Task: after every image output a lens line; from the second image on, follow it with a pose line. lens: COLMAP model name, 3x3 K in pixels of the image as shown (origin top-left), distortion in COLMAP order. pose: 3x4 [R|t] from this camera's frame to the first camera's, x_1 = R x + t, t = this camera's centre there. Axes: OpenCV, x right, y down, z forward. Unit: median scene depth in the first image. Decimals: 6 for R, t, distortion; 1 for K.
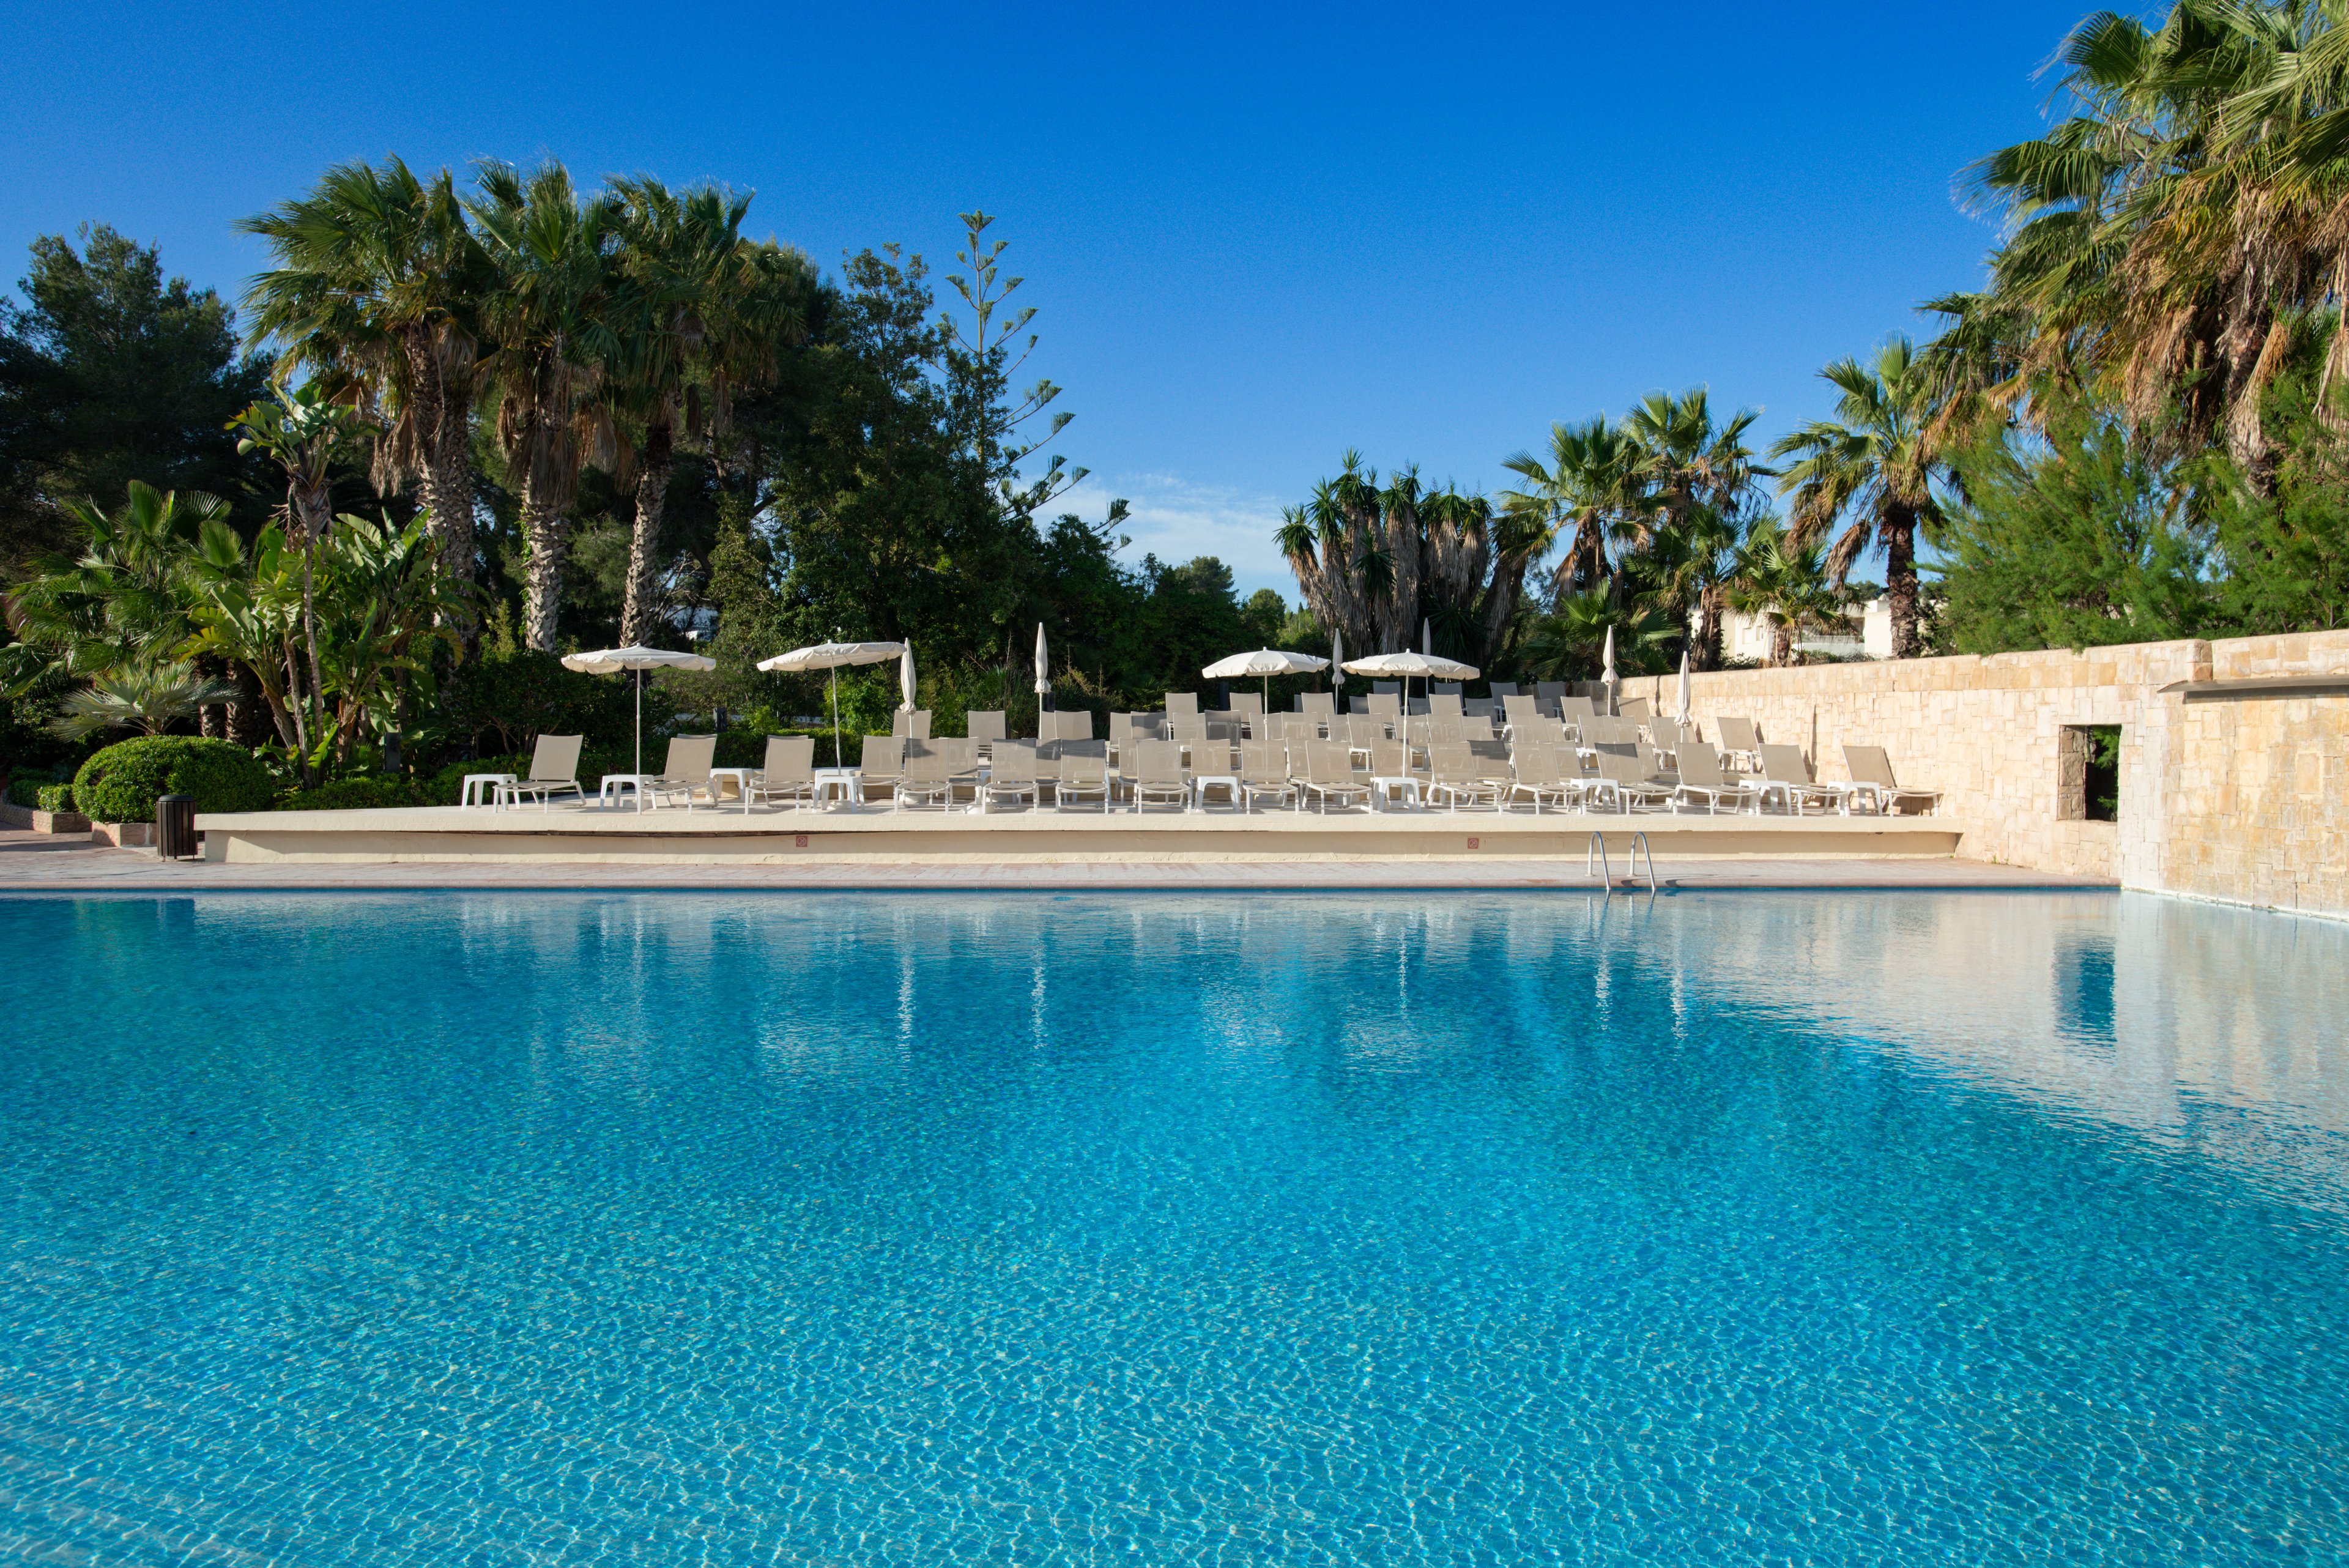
lens RADIAL K [[1607.3, 0, 1174.5], [0, 1607.3, 784.0], [0, 0, 1]] dist [-0.062673, 0.080761]
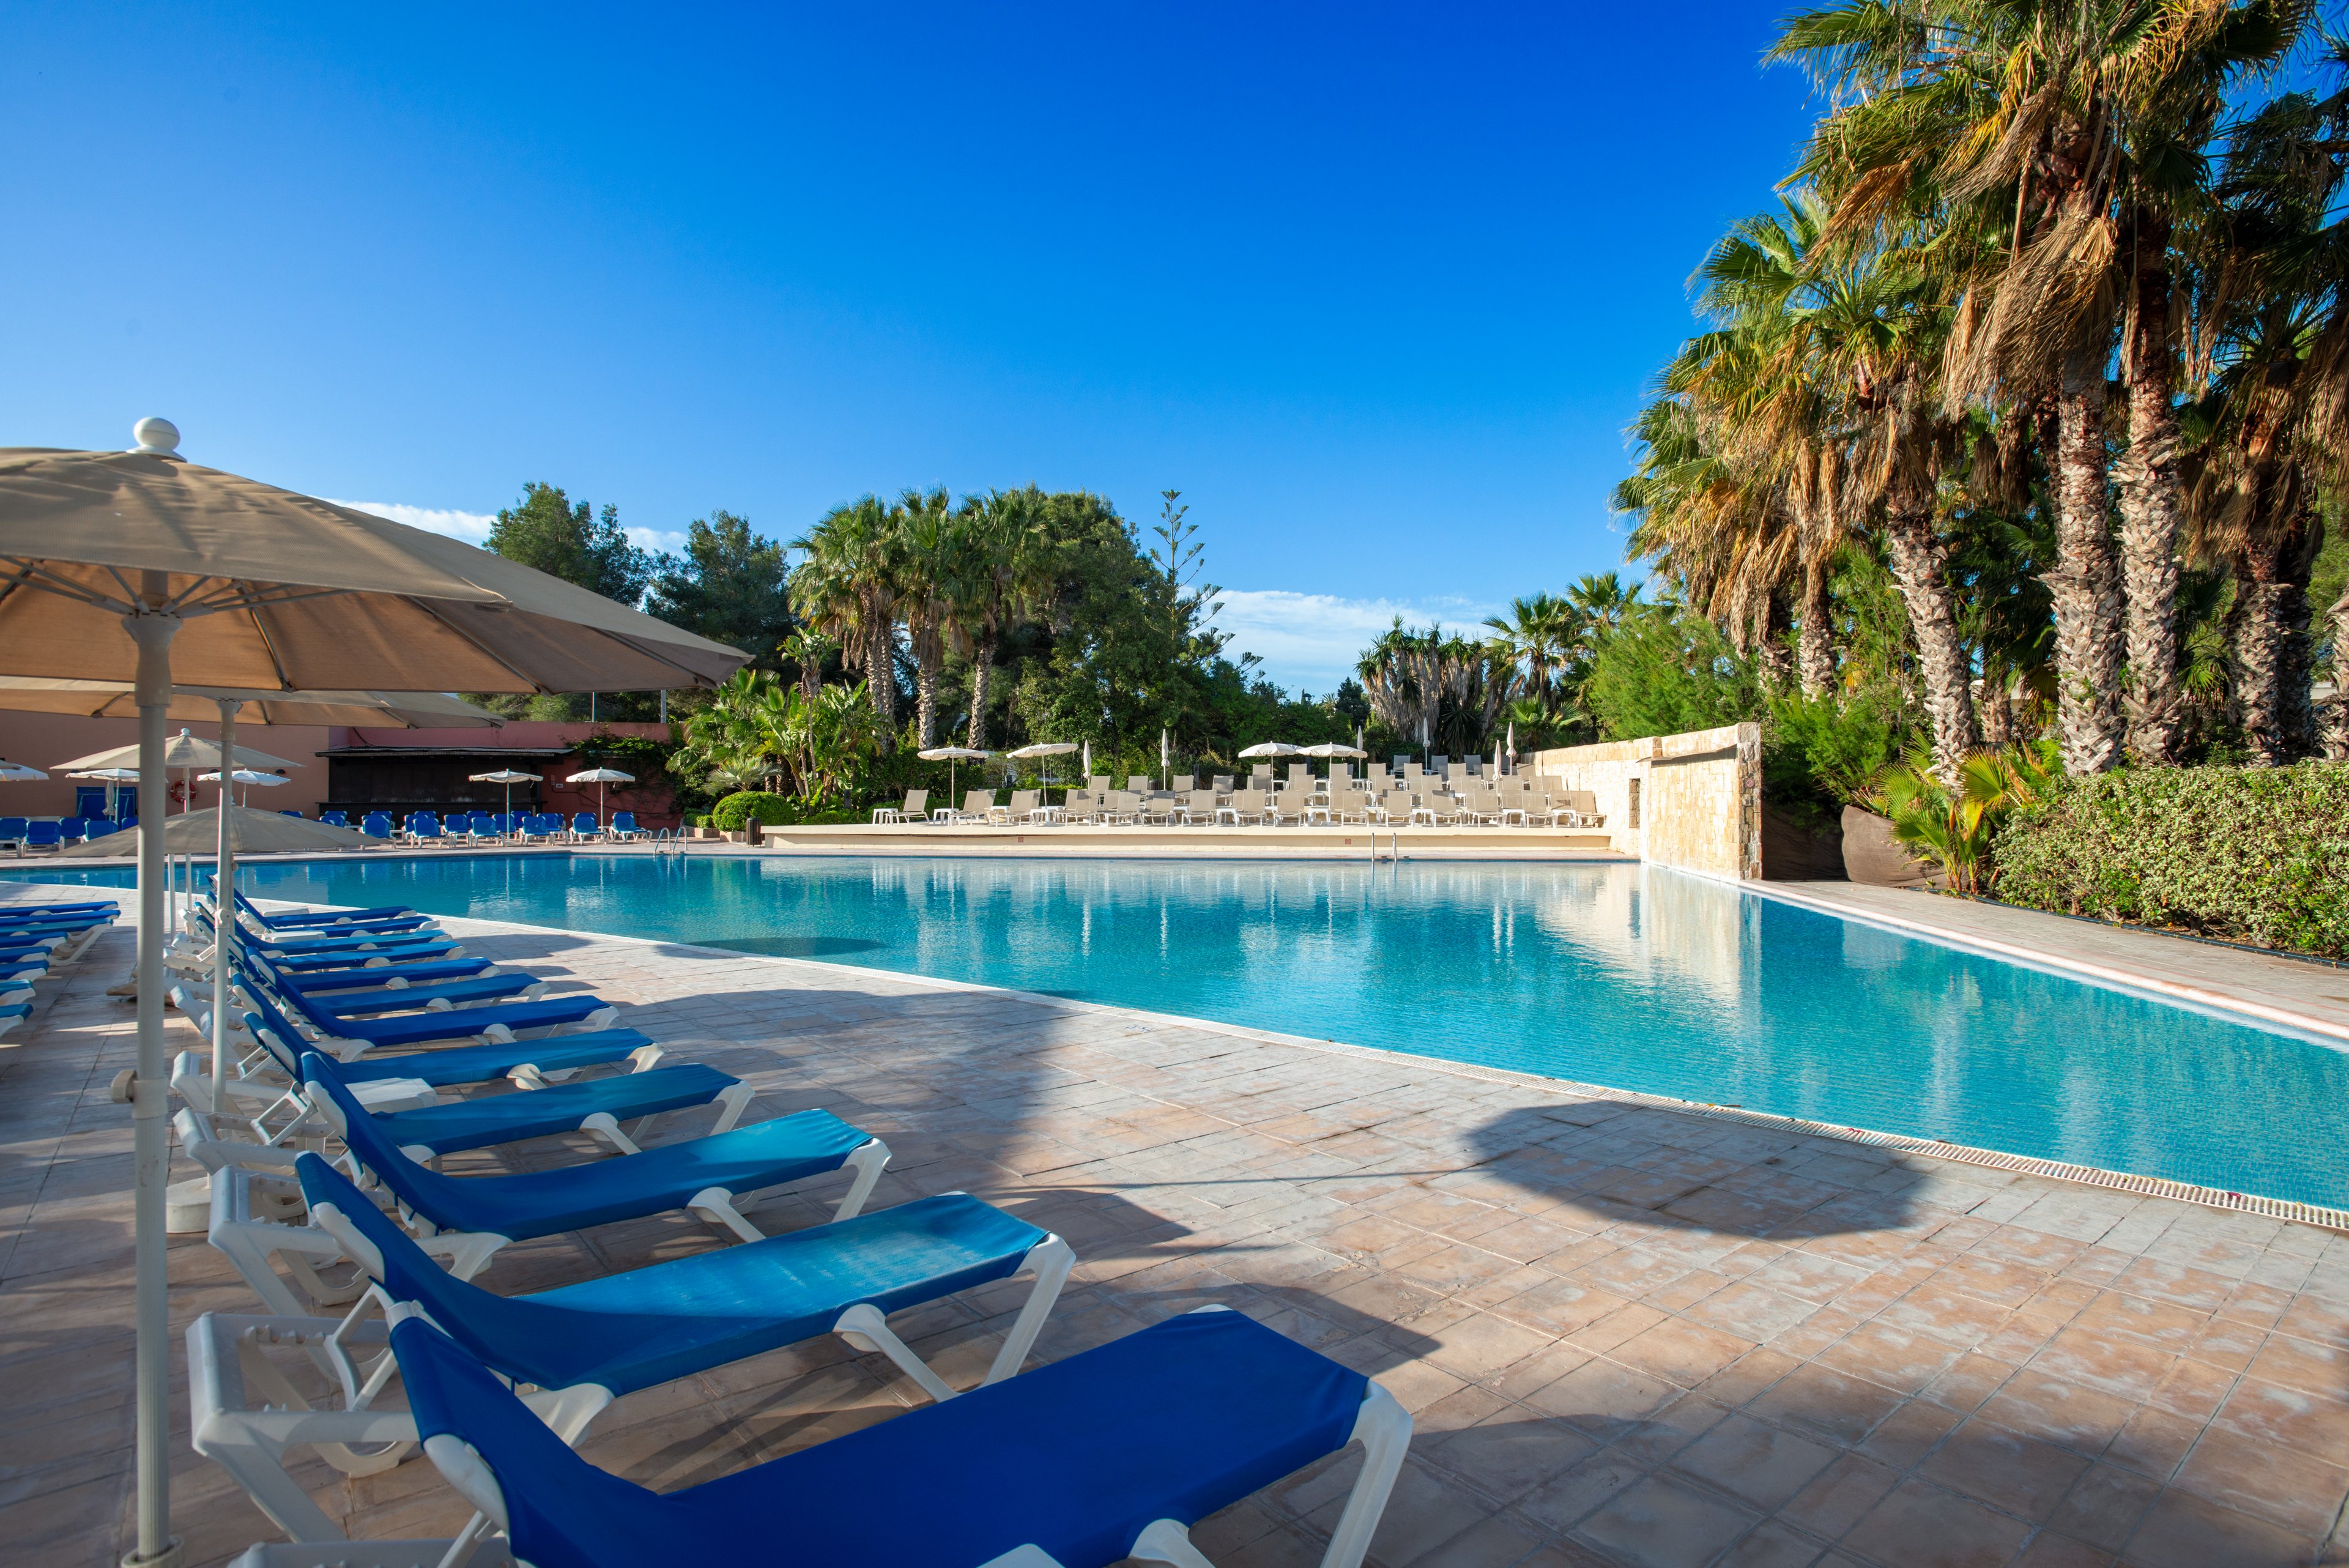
lens RADIAL K [[1158.9, 0, 1168.0], [0, 1158.9, 793.2], [0, 0, 1]] dist [-0.074660, 0.055156]
pose [[0.976944, -0.006598, -0.213393, 0.218760], [0.000811, 0.999630, -0.027193, 0.013014], [0.213493, 0.026393, 0.976588, -0.349333]]
